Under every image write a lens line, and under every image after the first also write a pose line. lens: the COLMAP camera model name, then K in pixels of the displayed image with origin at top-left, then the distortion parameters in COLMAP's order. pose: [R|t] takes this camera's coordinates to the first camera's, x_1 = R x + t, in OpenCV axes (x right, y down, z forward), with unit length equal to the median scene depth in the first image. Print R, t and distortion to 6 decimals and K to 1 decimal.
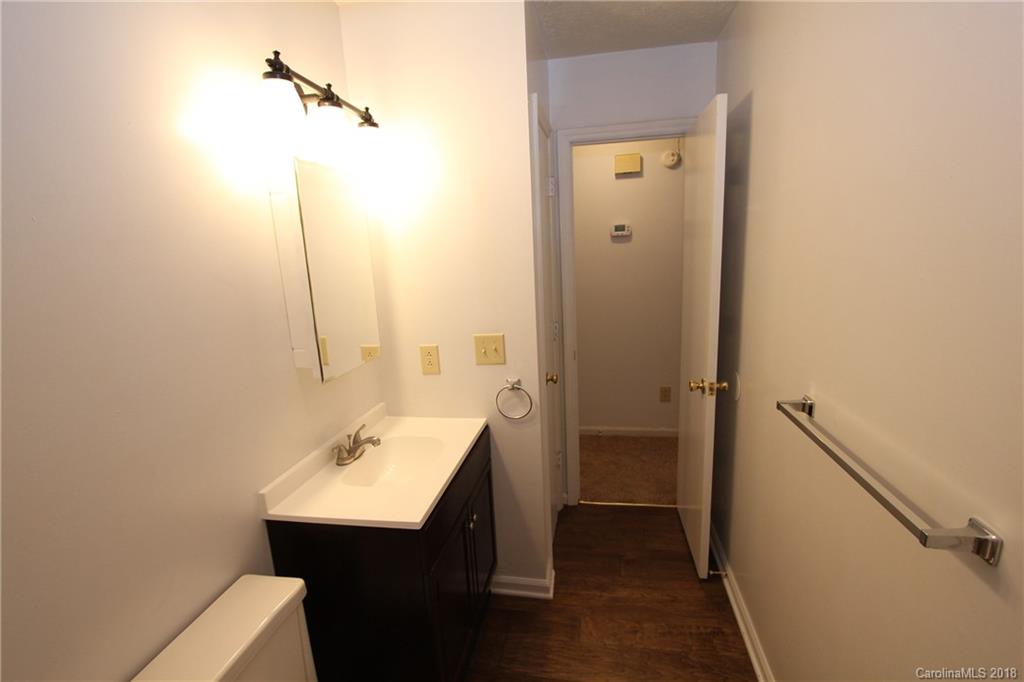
lens RADIAL K [[472.7, 0, 515.7], [0, 472.7, 345.2], [0, 0, 1]] dist [-0.015893, 0.000346]
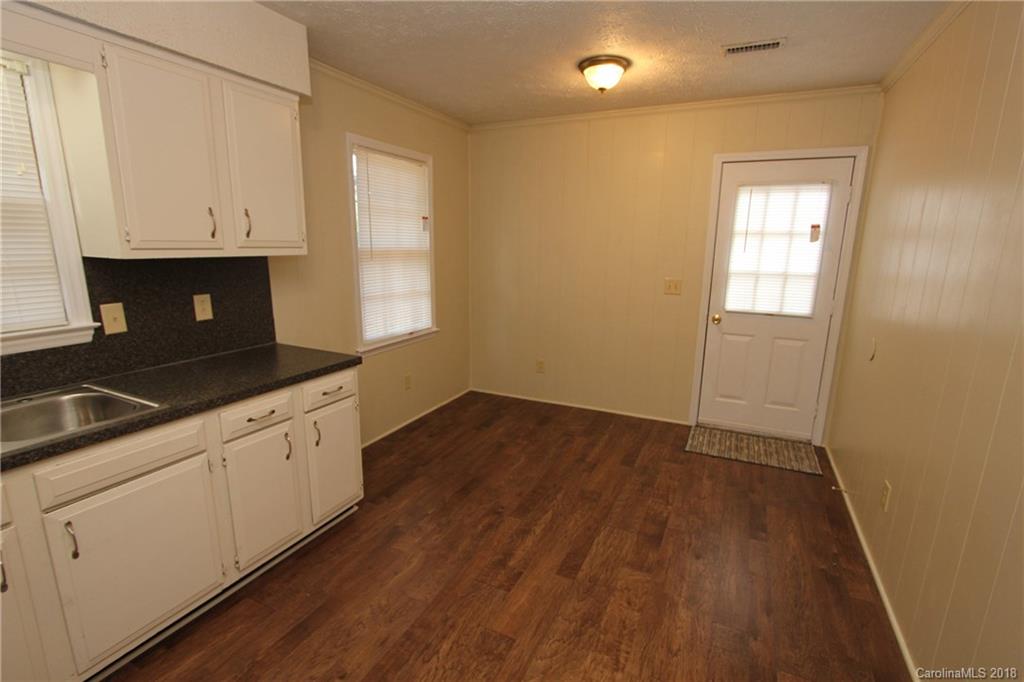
lens RADIAL K [[478.7, 0, 513.2], [0, 478.7, 343.9], [0, 0, 1]] dist [-0.002152, -0.000220]
pose [[-0.276654, 0.249608, -0.927986, 1.088750], [-0.198945, 0.929879, 0.309427, -0.186989], [0.940151, 0.270222, -0.207596, 0.770709]]
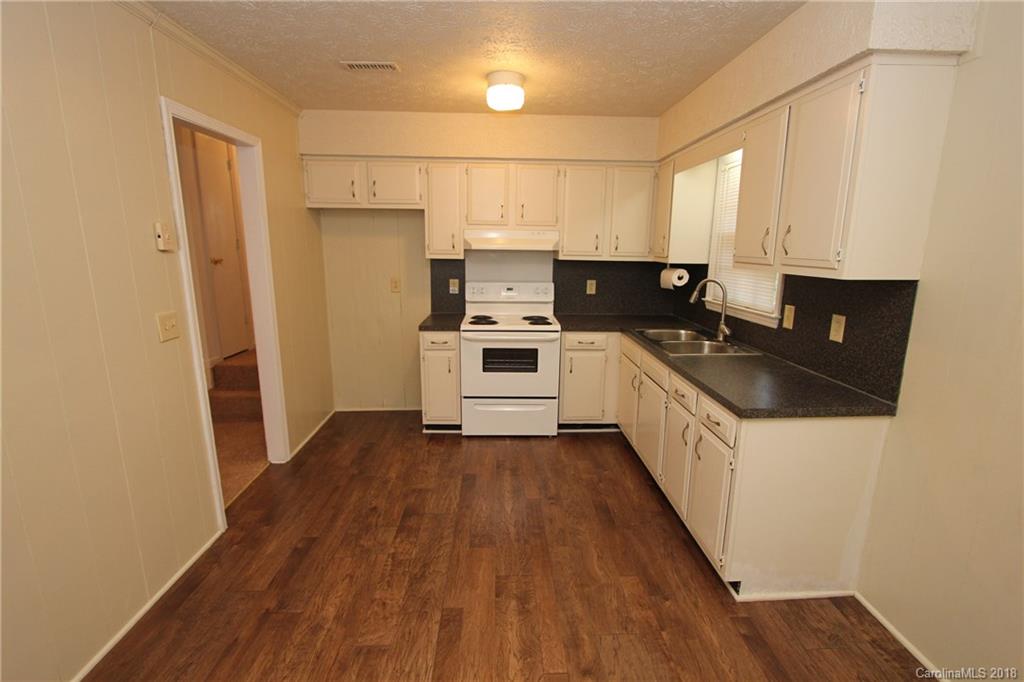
lens RADIAL K [[472.7, 0, 515.7], [0, 472.7, 345.2], [0, 0, 1]] dist [-0.015893, 0.000346]
pose [[-0.206974, -0.152625, 0.966368, -0.695752], [0.204986, 0.959067, 0.195375, -0.089370], [-0.956631, 0.238529, -0.167216, 0.705435]]
